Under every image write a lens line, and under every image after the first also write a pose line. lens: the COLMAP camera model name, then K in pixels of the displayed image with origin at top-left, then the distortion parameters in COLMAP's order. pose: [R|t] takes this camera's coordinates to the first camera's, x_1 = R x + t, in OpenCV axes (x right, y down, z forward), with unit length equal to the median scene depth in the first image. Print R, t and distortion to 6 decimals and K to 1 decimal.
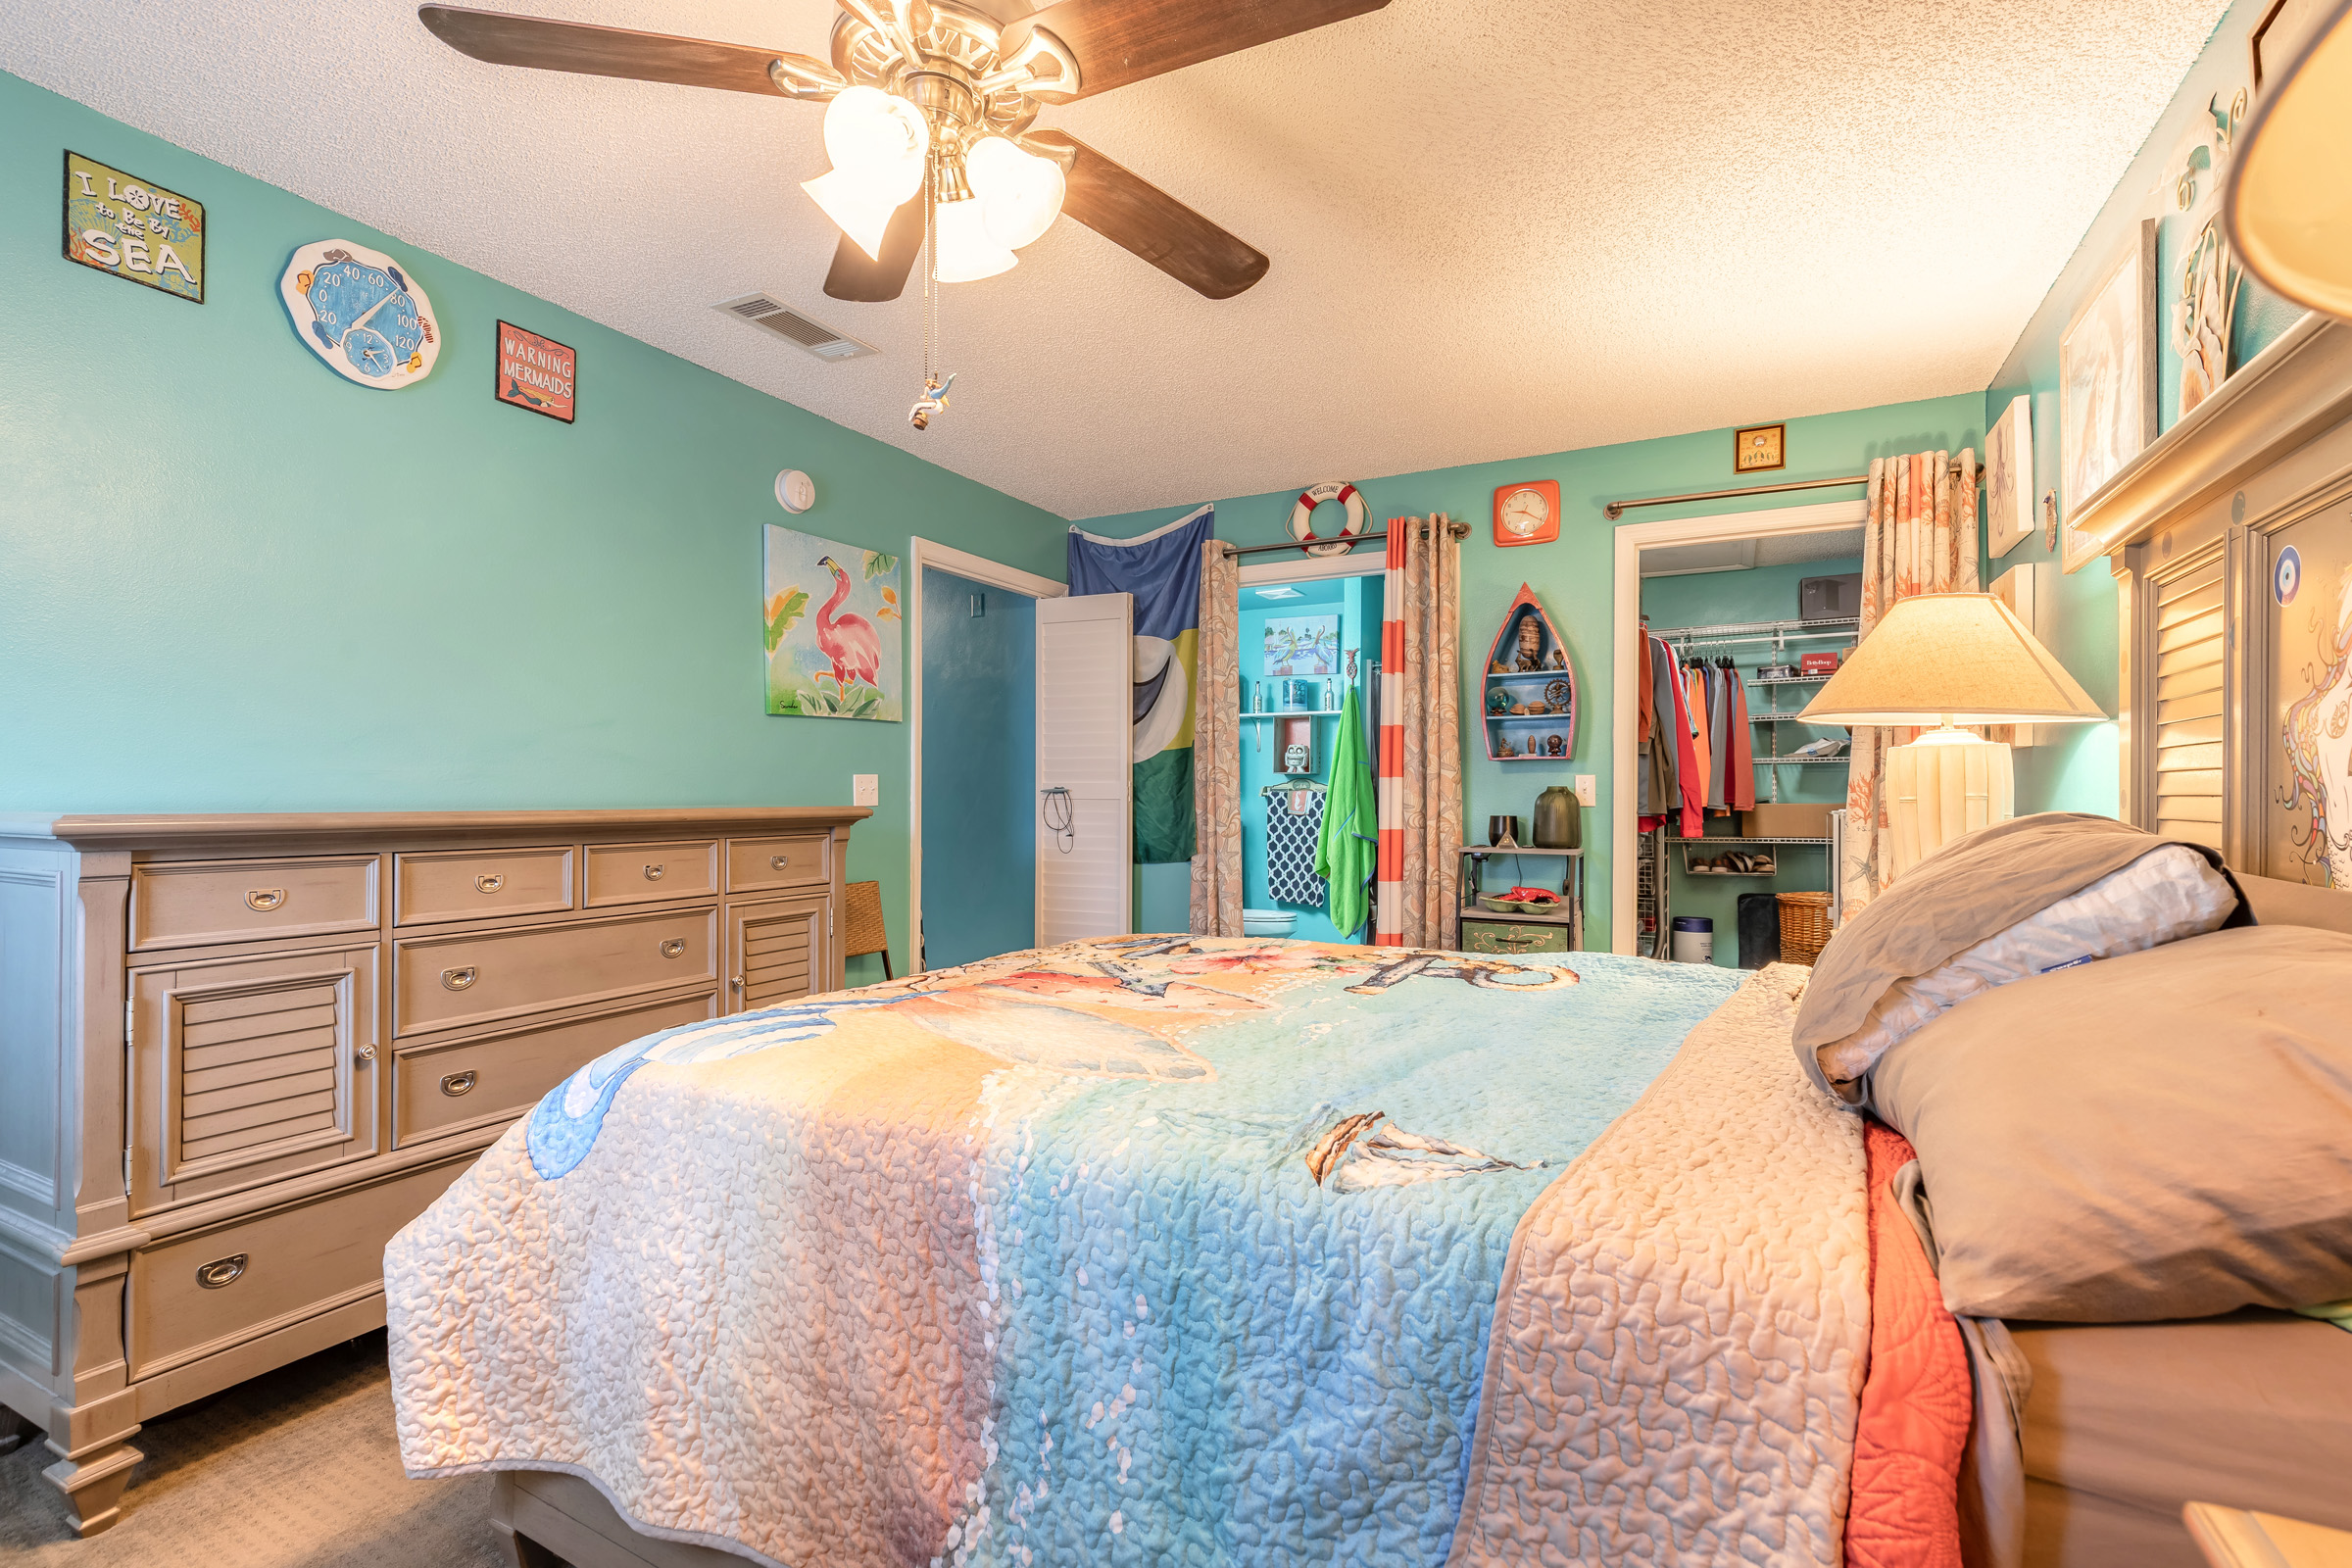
lens RADIAL K [[1072.0, 0, 1152.6], [0, 1072.0, 786.3], [0, 0, 1]] dist [0.009336, -0.002439]
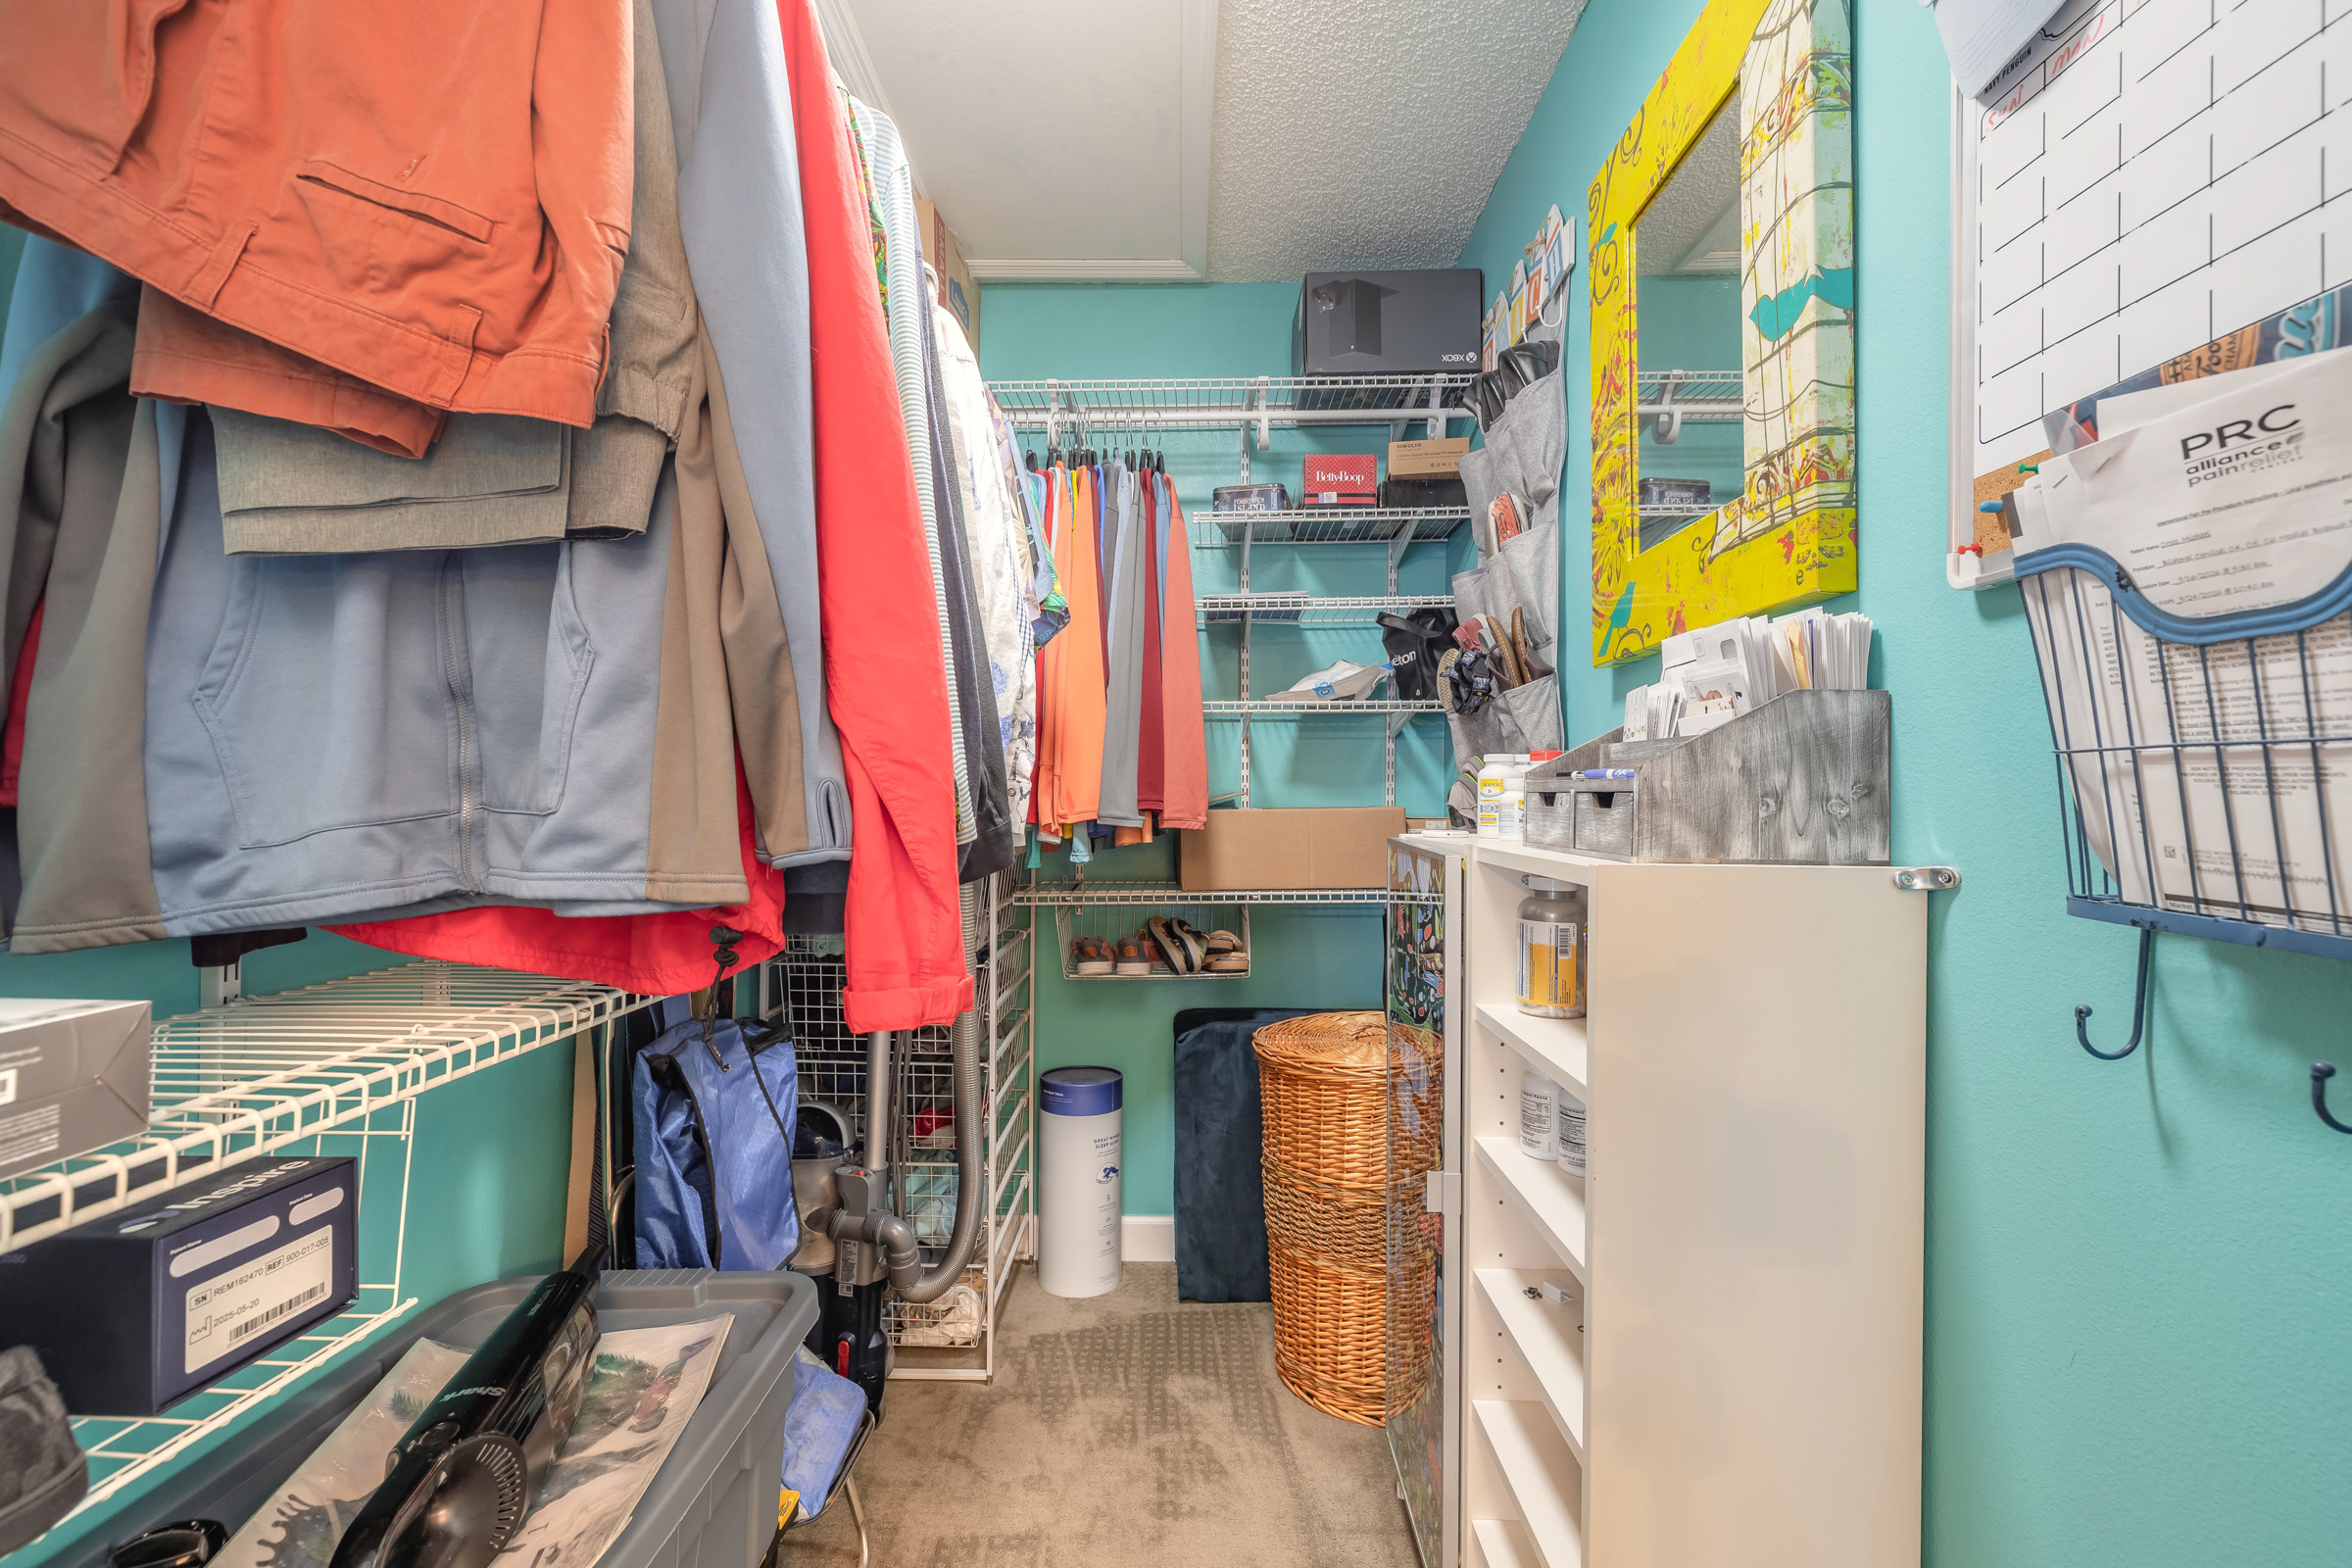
lens RADIAL K [[1072.0, 0, 1173.0], [0, 1072.0, 788.4], [0, 0, 1]] dist [0.009336, -0.002439]
pose [[0.884336, 0.000300, 0.466851, 0.289404], [-0.001018, 0.999999, 0.001286, 0.006058], [-0.466850, -0.001613, 0.884335, 0.521691]]
